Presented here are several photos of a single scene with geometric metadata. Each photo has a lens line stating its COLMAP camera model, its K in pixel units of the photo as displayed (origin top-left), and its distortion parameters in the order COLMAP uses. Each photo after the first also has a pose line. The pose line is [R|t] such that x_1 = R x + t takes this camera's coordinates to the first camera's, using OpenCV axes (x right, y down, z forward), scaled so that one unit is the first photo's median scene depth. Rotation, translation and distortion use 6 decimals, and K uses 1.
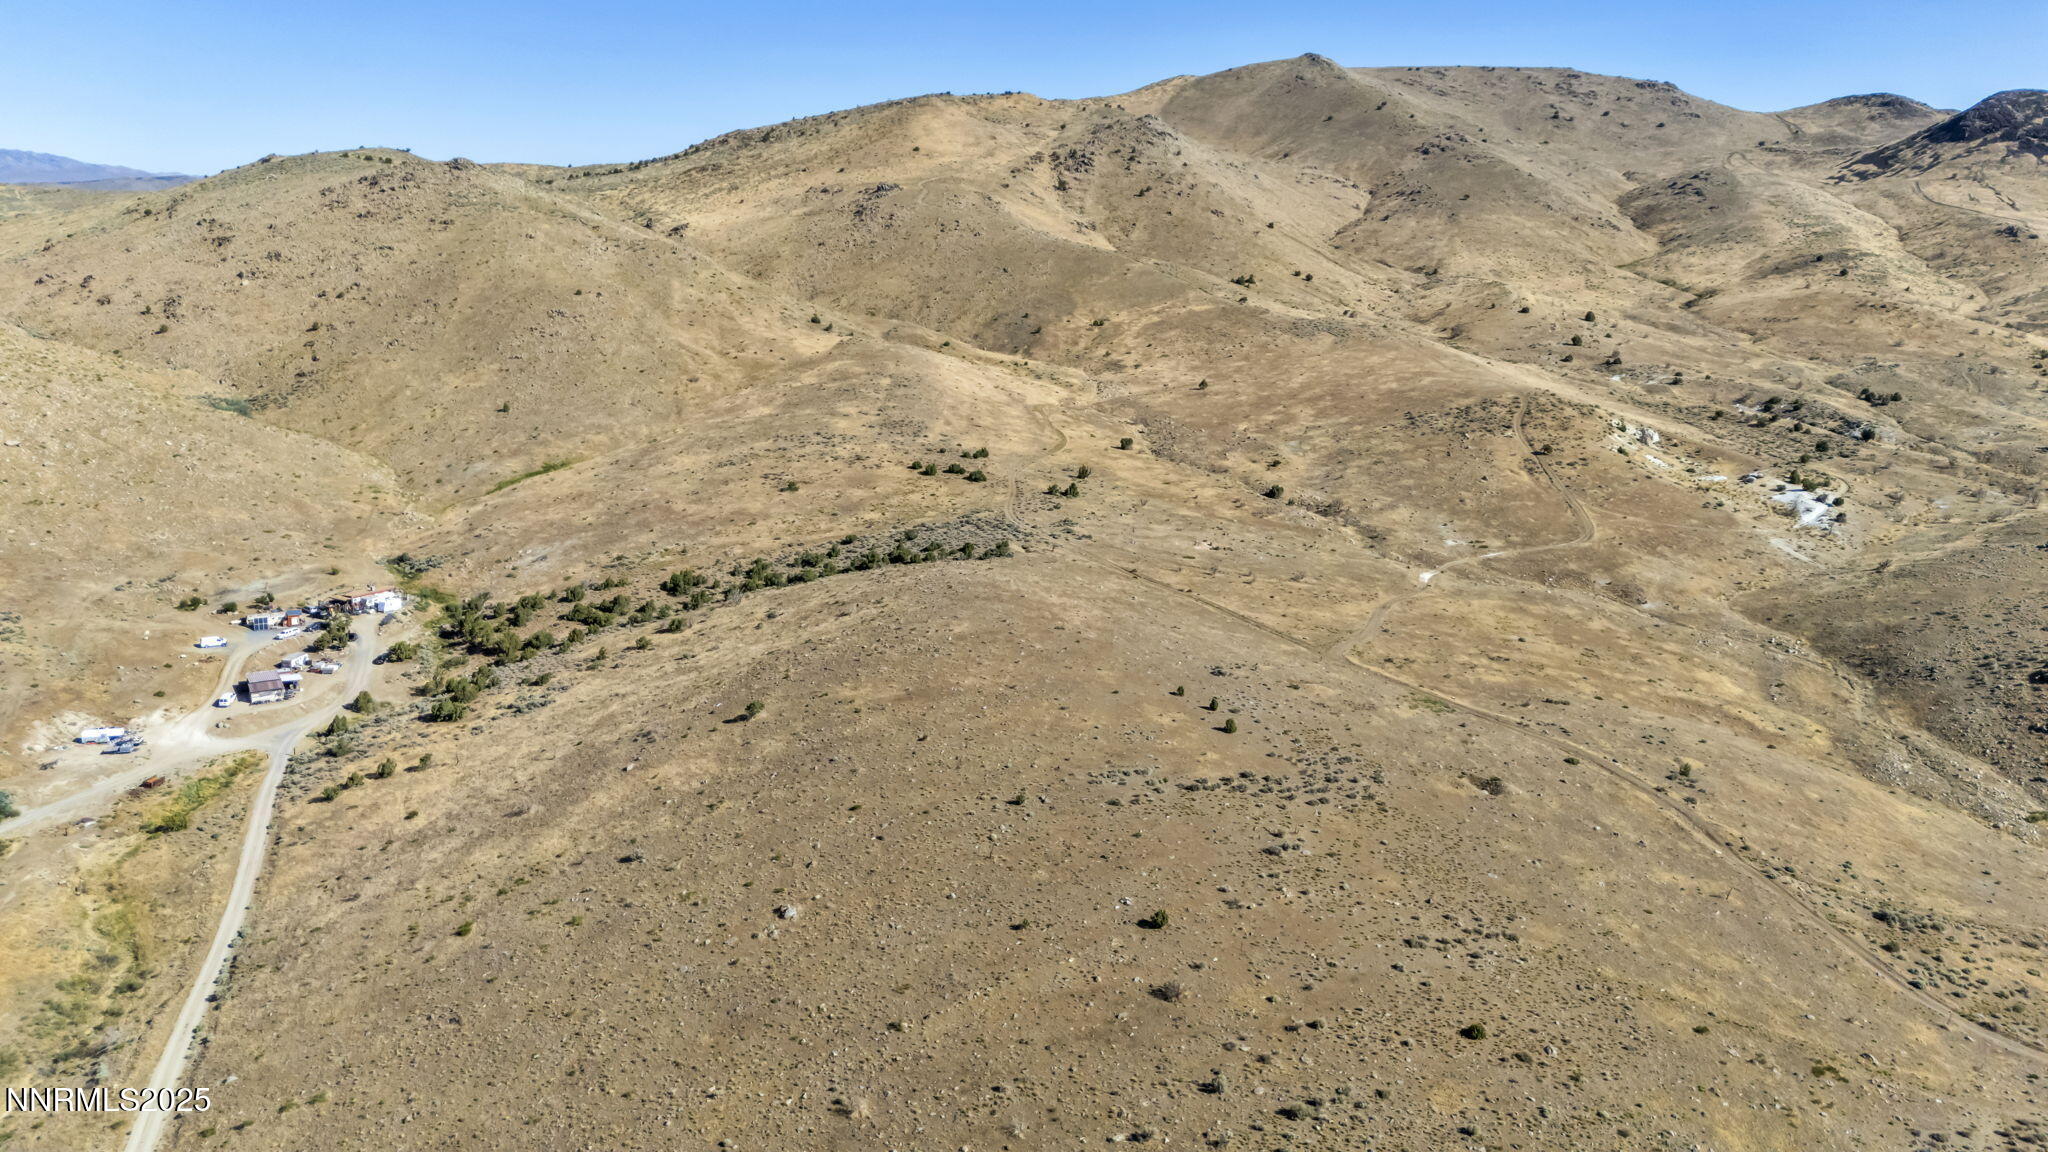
lens RADIAL K [[1496.6, 0, 1024.0], [0, 1496.6, 576.0], [0, 0, 1]] dist [0.084026, -0.078759]
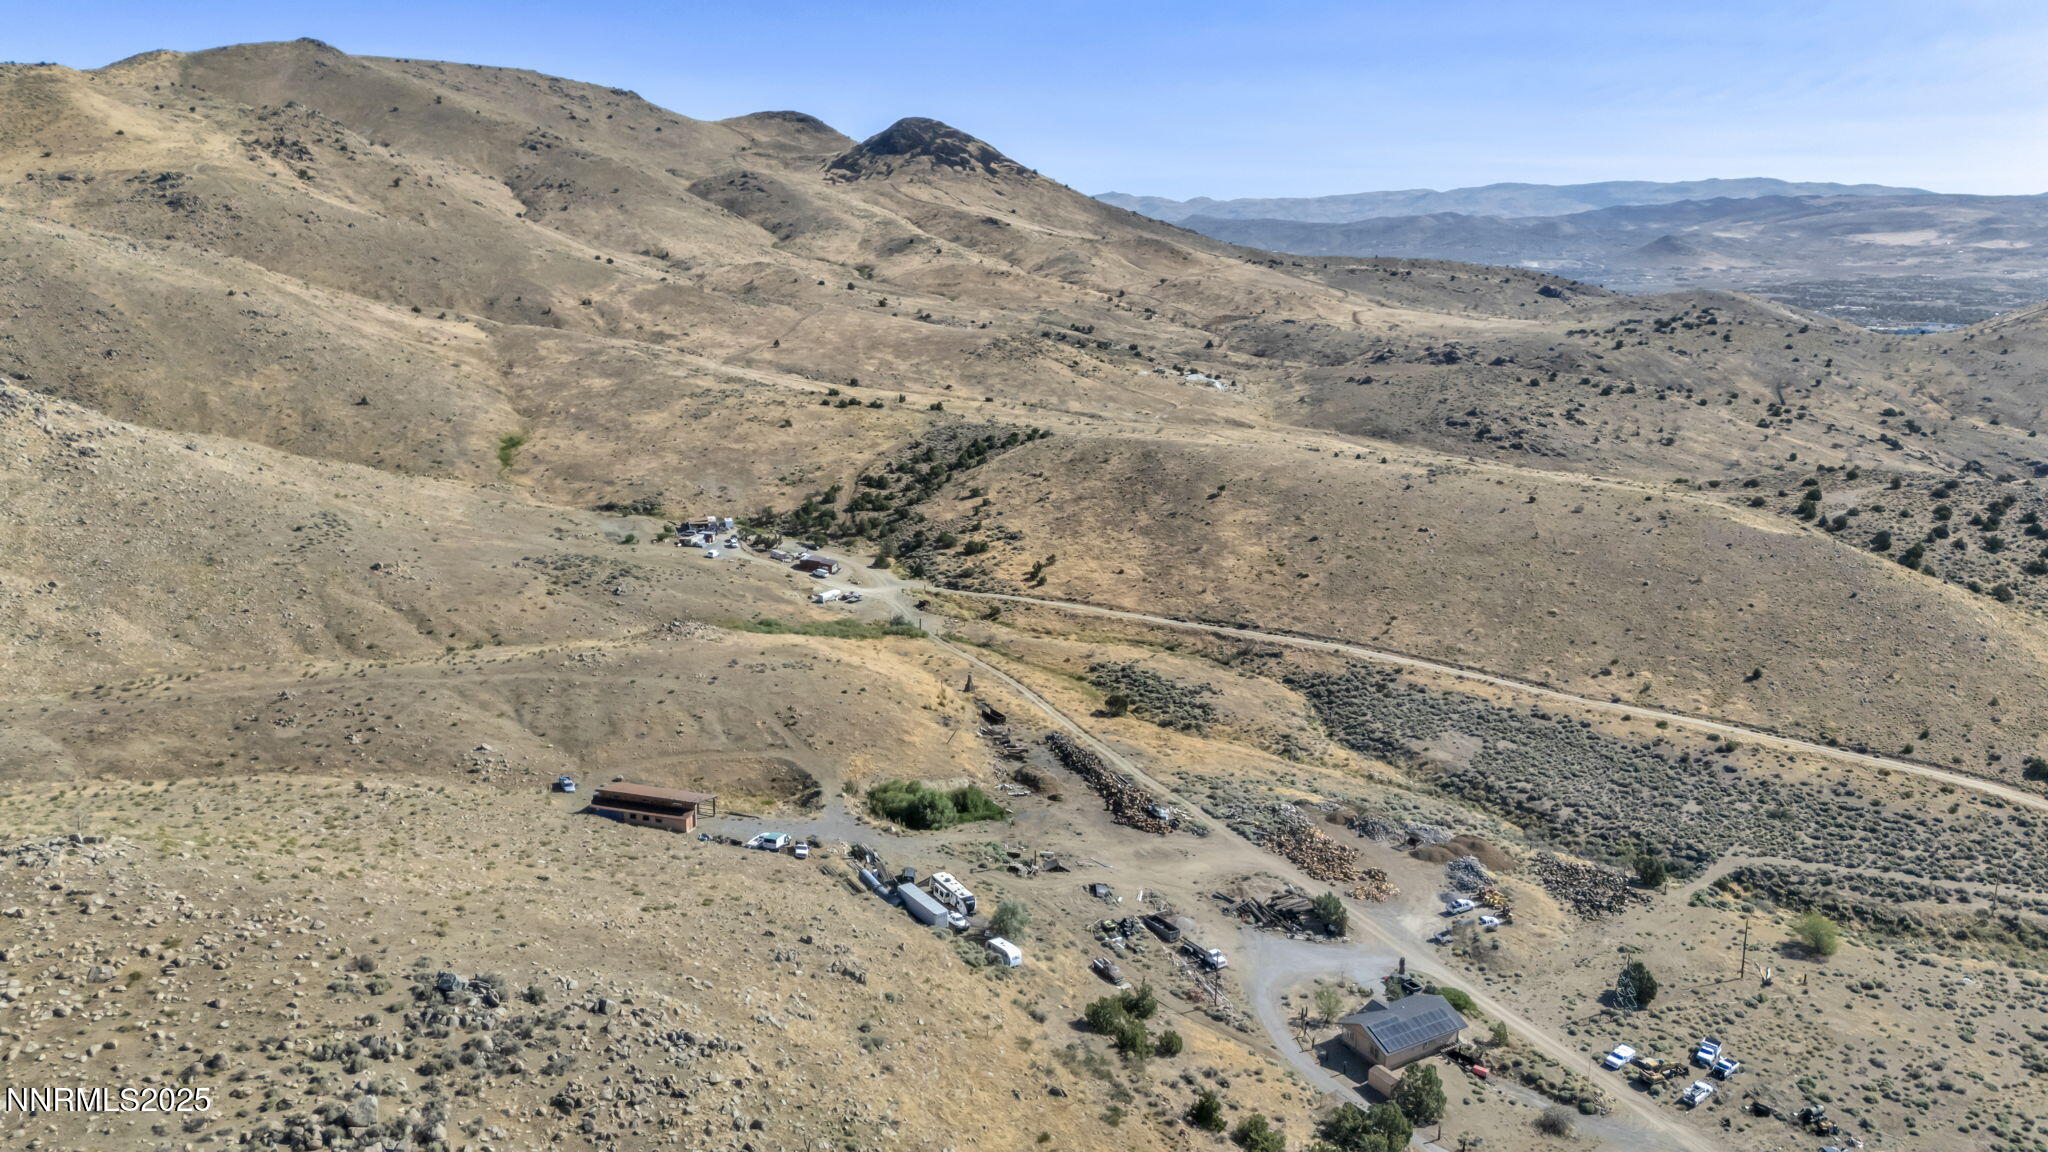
lens RADIAL K [[1496.6, 0, 1024.0], [0, 1496.6, 576.0], [0, 0, 1]] dist [0.084026, -0.078759]
pose [[0.701956, -0.173789, 0.690692, -0.608016], [0.166262, 0.982964, 0.078355, 0.007519], [-0.692542, 0.059834, 0.718892, -0.075151]]
